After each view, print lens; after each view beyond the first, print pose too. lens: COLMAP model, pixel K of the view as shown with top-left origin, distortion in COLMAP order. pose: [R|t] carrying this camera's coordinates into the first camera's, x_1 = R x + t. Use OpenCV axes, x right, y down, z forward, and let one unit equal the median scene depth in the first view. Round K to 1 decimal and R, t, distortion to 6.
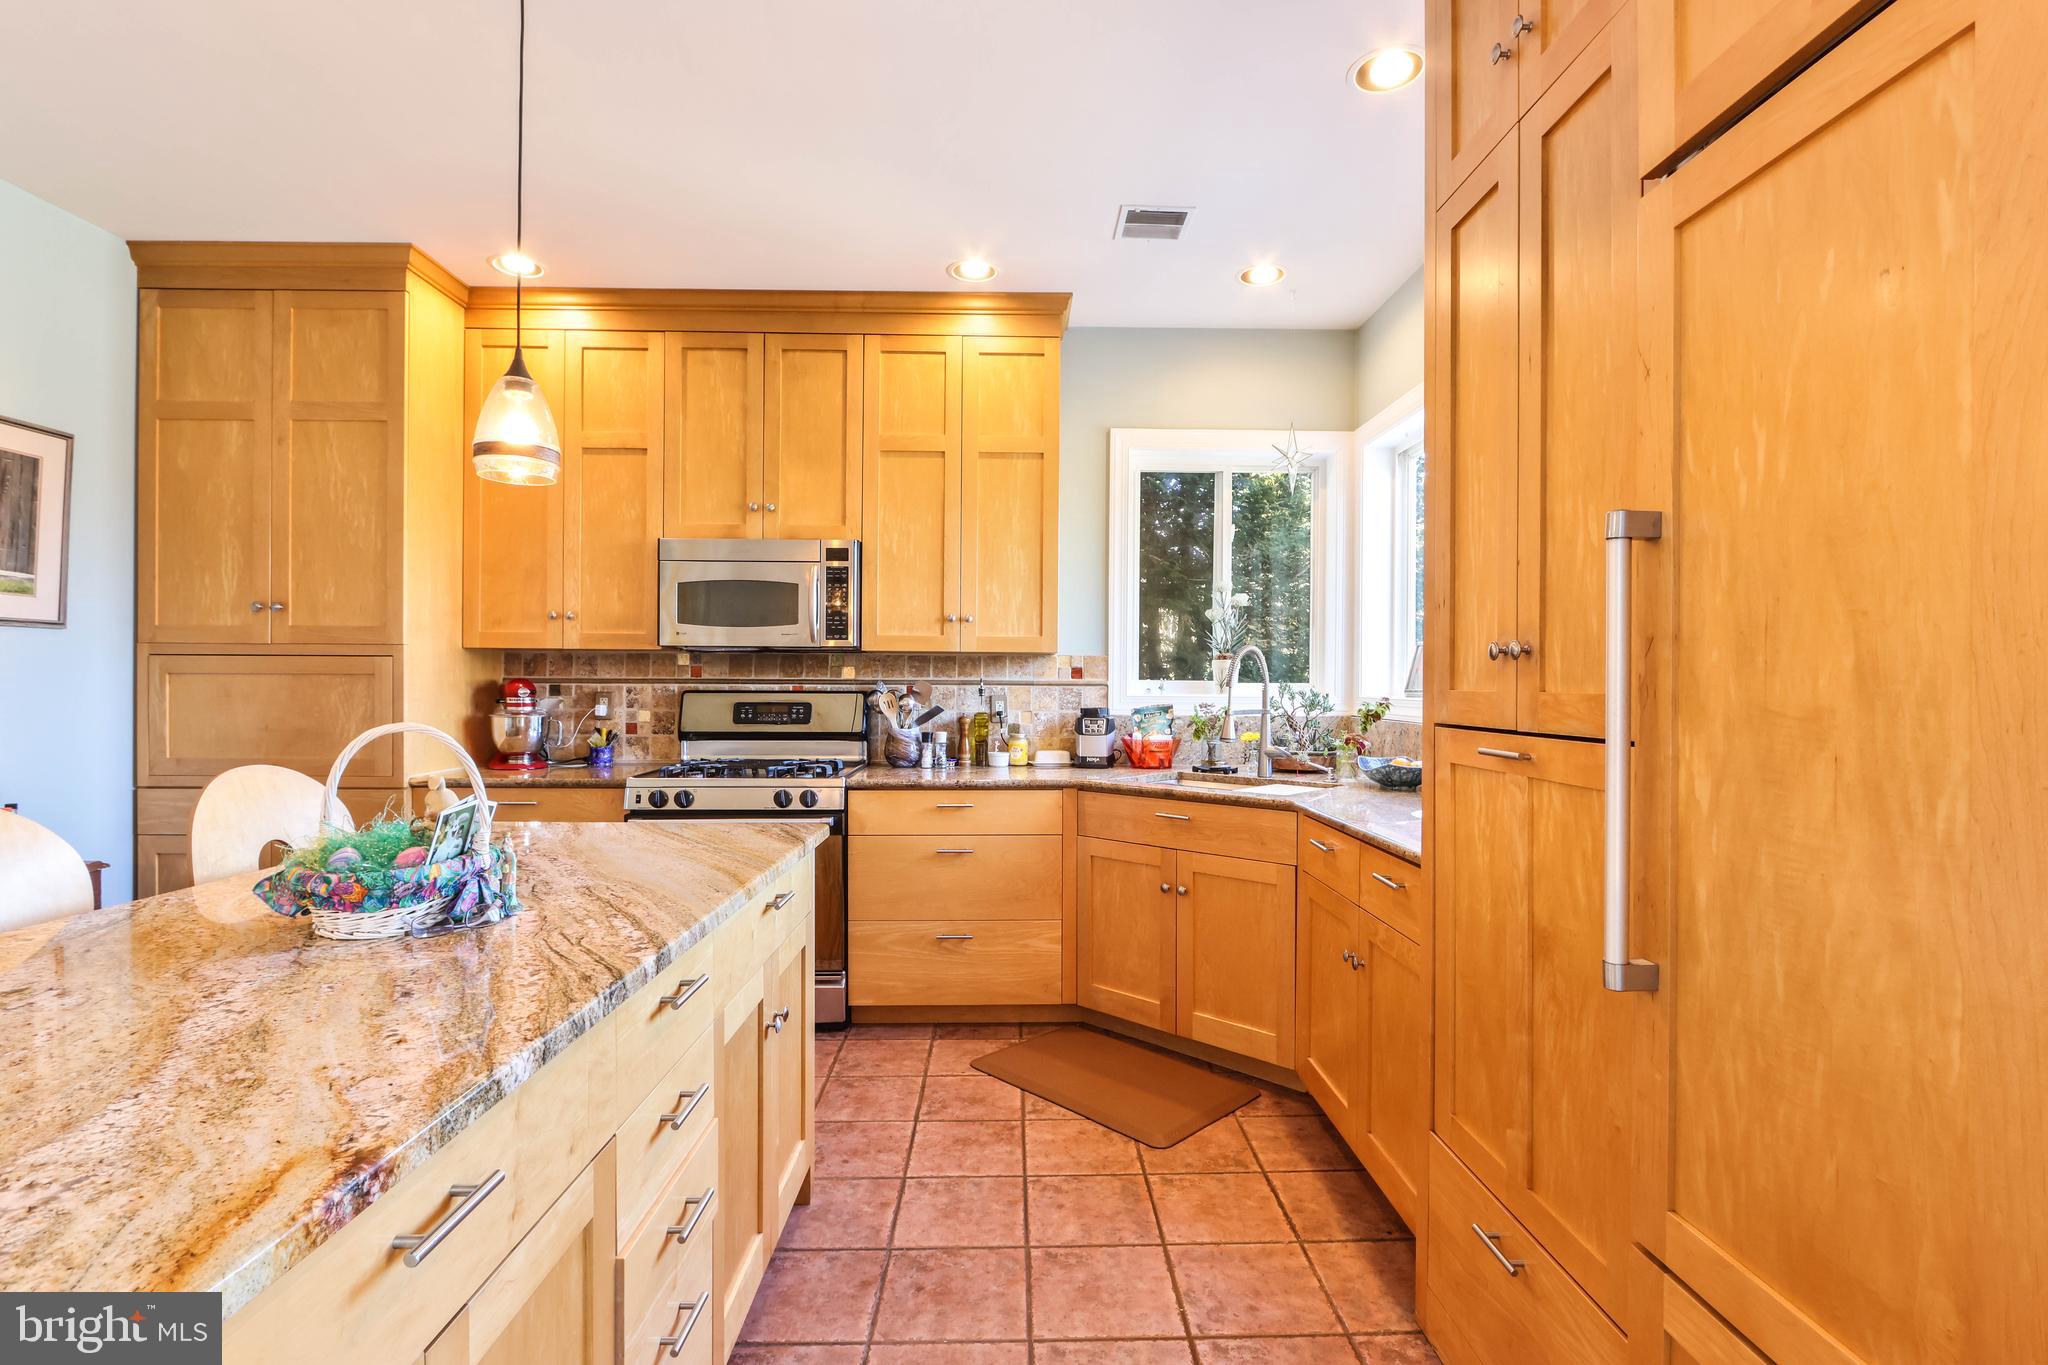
lens RADIAL K [[988.4, 0, 1009.2], [0, 988.4, 680.8], [0, 0, 1]] dist [0.002604, -0.000502]
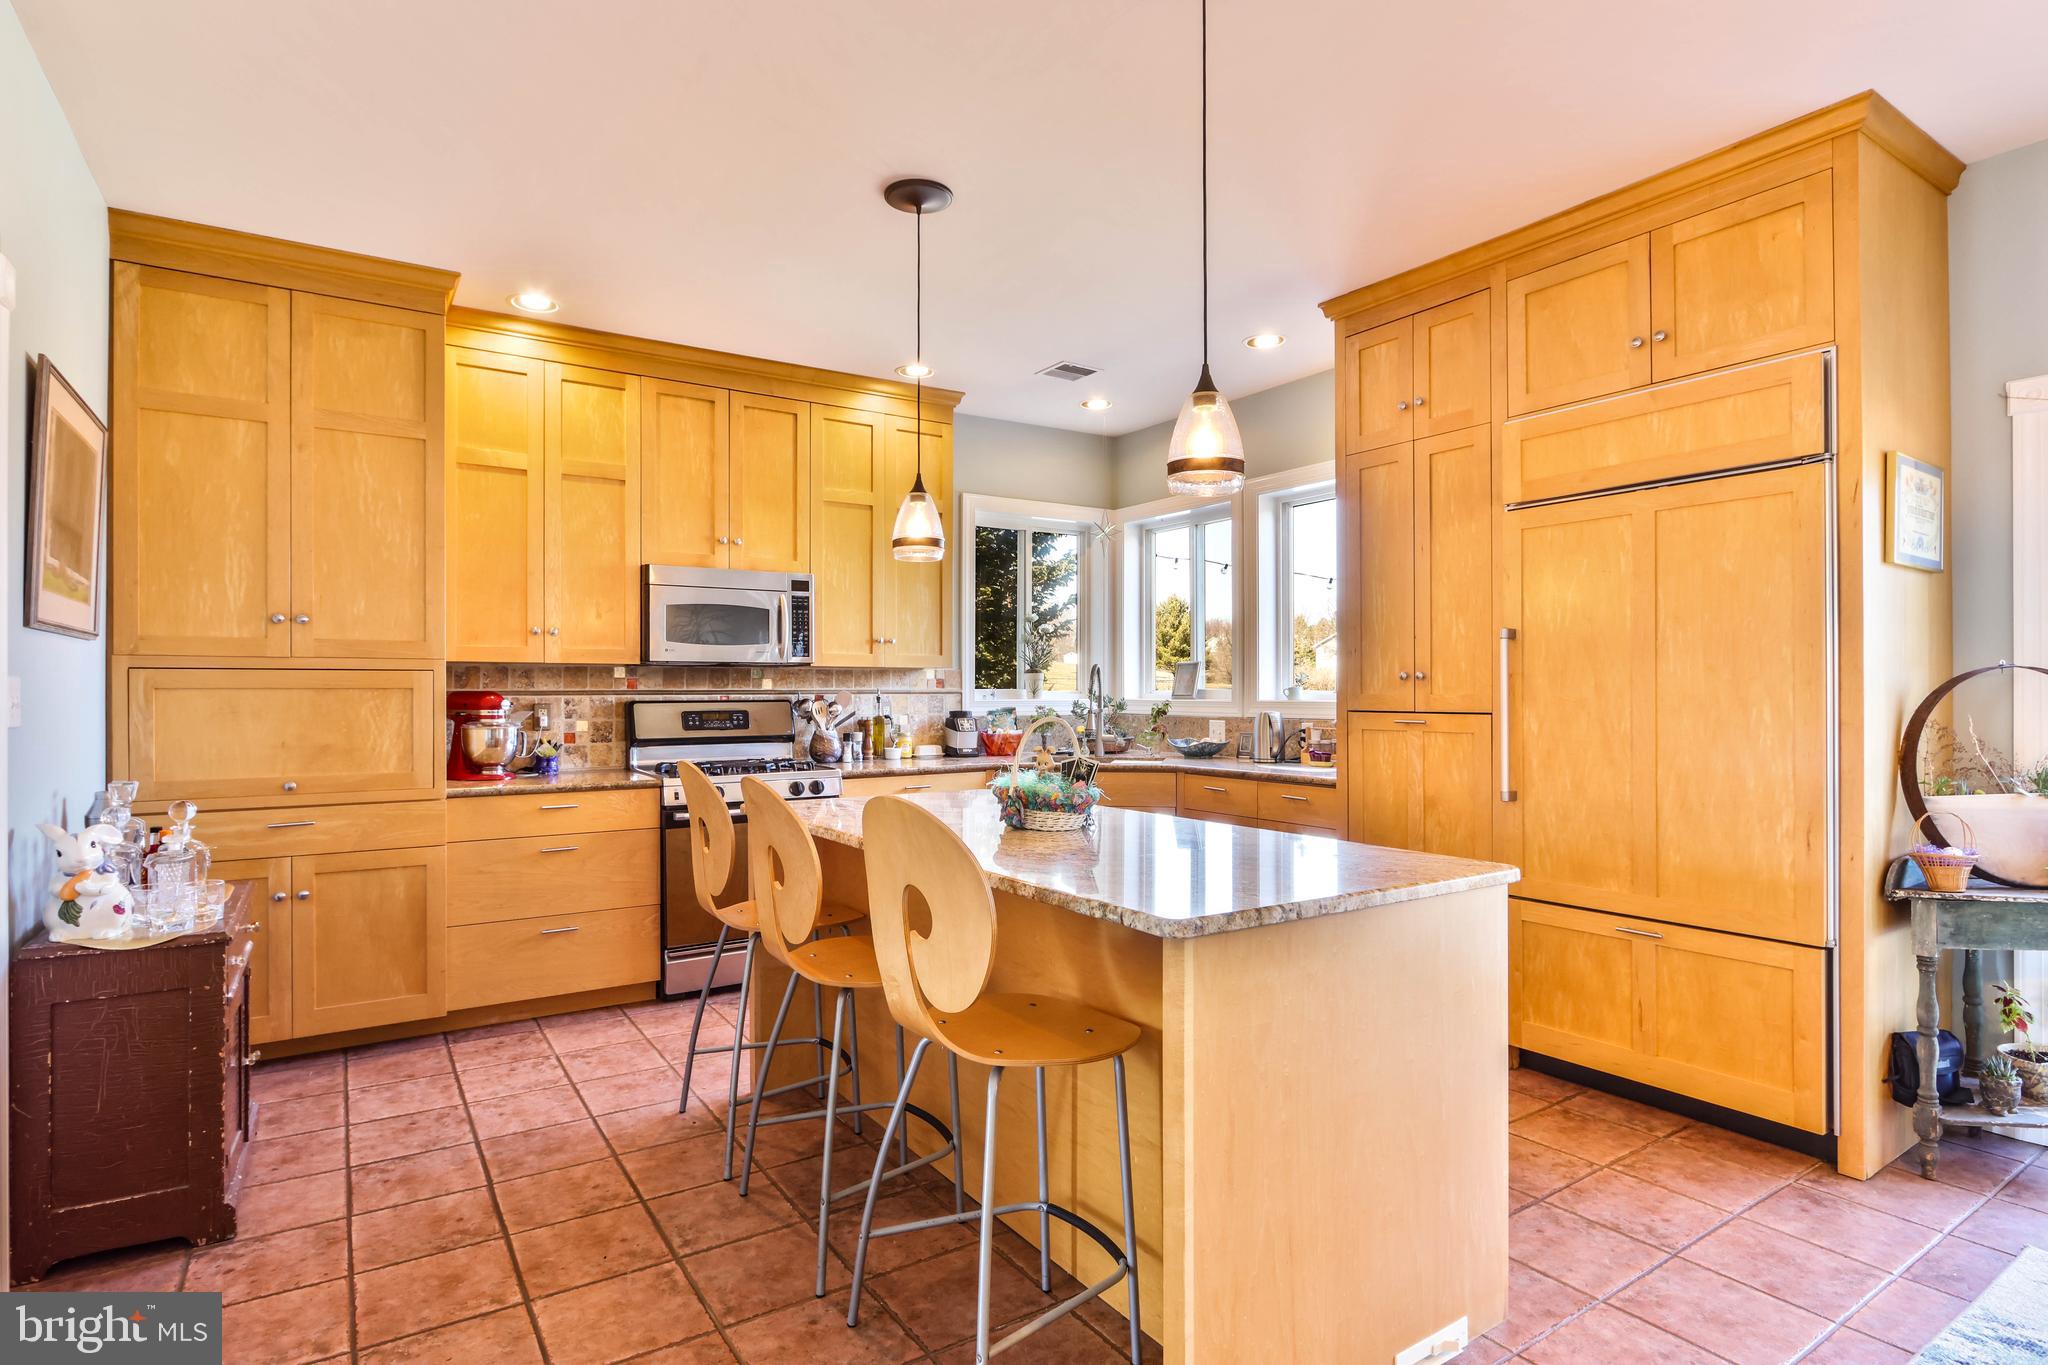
lens RADIAL K [[1051.3, 0, 1040.0], [0, 1051.3, 689.9], [0, 0, 1]] dist [-0.015926, 0.003138]
pose [[0.840958, -0.006674, 0.541059, -0.605412], [0.004813, 0.999977, 0.004853, -0.006193], [-0.541079, -0.001478, 0.840970, -0.221569]]
